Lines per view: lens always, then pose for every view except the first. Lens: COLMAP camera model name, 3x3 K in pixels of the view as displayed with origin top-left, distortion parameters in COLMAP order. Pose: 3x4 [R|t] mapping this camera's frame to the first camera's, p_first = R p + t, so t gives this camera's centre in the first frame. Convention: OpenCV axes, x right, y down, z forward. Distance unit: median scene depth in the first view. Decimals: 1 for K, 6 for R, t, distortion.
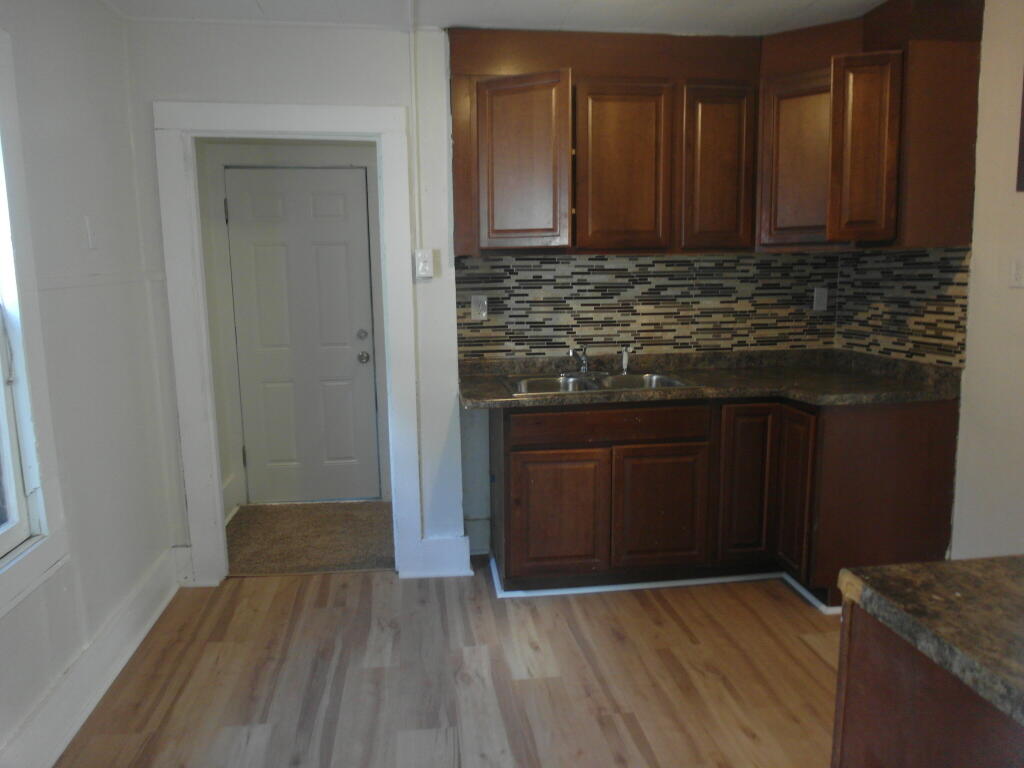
lens RADIAL K [[741.5, 0, 509.2], [0, 741.5, 381.9], [0, 0, 1]] dist [-0.051541, 0.007057]
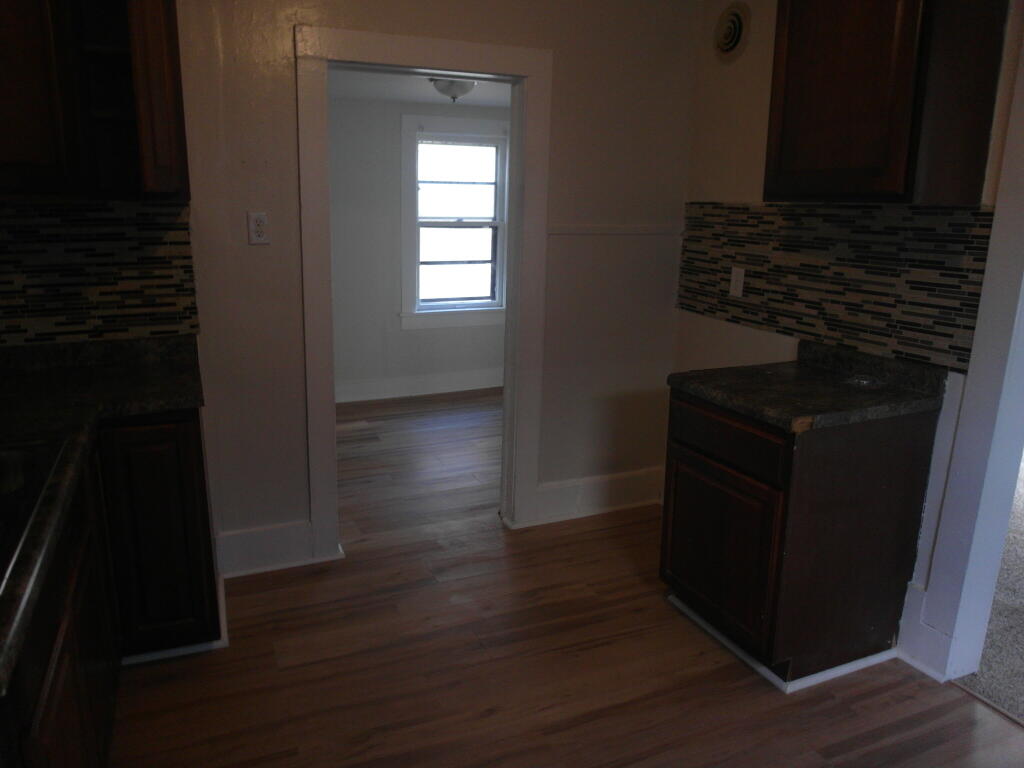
lens RADIAL K [[741.5, 0, 511.5], [0, 741.5, 384.4], [0, 0, 1]] dist [-0.051541, 0.007057]
pose [[-0.287659, -0.203755, 0.935808, -0.369791], [0.132134, 0.959320, 0.249491, -0.130965], [-0.948574, 0.195421, -0.249034, 0.819641]]
